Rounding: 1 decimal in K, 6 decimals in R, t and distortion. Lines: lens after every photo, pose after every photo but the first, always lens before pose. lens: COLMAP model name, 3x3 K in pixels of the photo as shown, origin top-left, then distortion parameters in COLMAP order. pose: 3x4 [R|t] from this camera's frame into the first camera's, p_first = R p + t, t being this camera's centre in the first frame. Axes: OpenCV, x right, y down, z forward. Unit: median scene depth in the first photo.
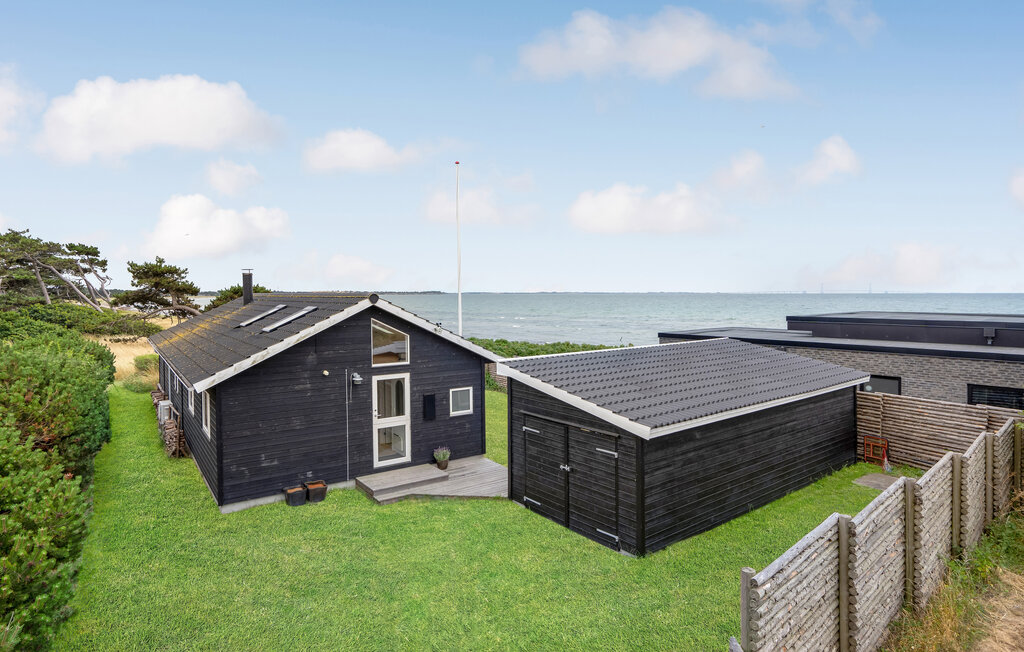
lens RADIAL K [[575.0, 0, 508.5], [0, 575.0, 319.7], [0, 0, 1]] dist [0.009318, 0.002341]
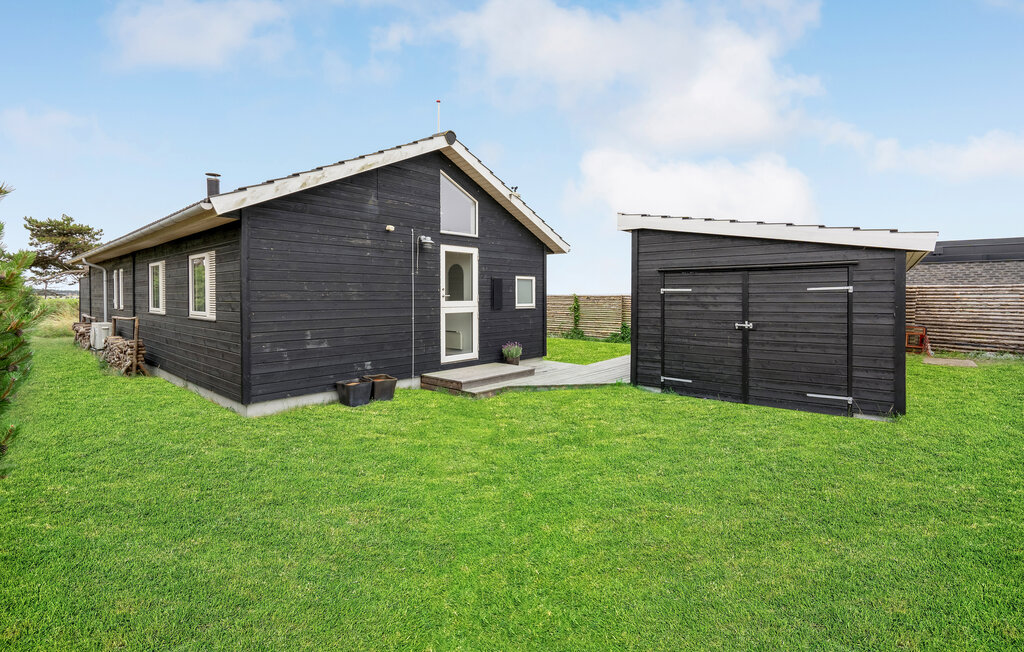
lens RADIAL K [[474.2, 0, 521.3], [0, 474.2, 299.1], [0, 0, 1]] dist [0.013060, 0.001864]
pose [[0.973870, -0.001488, 0.227100, -0.266084], [0.007879, 0.999598, -0.027238, 0.183819], [-0.226968, 0.028316, 0.973490, 0.339248]]
